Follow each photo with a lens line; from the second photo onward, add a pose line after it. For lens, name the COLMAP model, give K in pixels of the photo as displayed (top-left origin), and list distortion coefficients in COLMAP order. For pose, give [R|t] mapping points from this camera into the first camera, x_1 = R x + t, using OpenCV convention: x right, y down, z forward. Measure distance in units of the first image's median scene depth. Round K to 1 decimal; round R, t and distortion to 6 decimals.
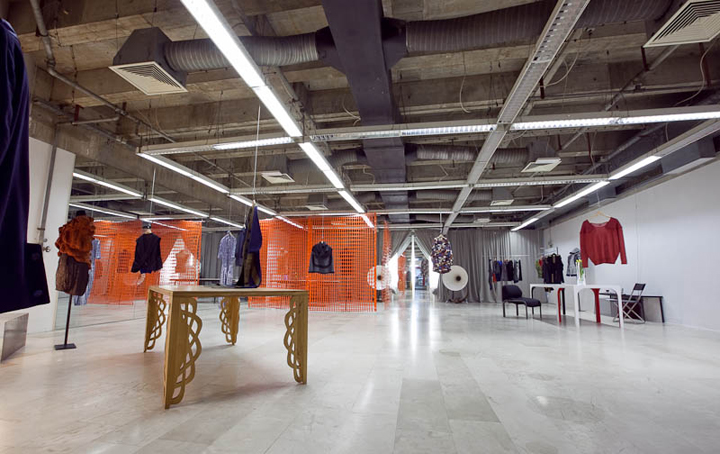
lens RADIAL K [[336.2, 0, 360.0], [0, 336.2, 227.0], [0, 0, 1]] dist [-0.000008, 0.000034]
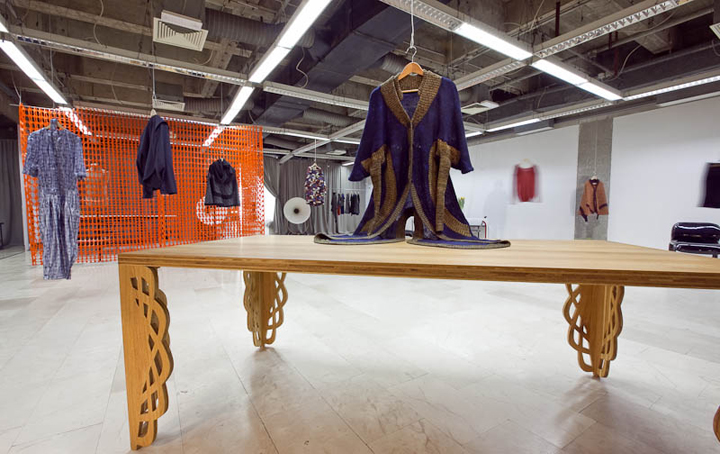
lens RADIAL K [[328.0, 0, 360.0], [0, 328.0, 227.0], [0, 0, 1]] dist [-0.015733, 0.000114]
pose [[0.743473, -0.042779, 0.667396, -0.351559], [-0.094444, 0.981235, 0.168105, 0.040417], [-0.662063, -0.188013, 0.725482, 0.318983]]
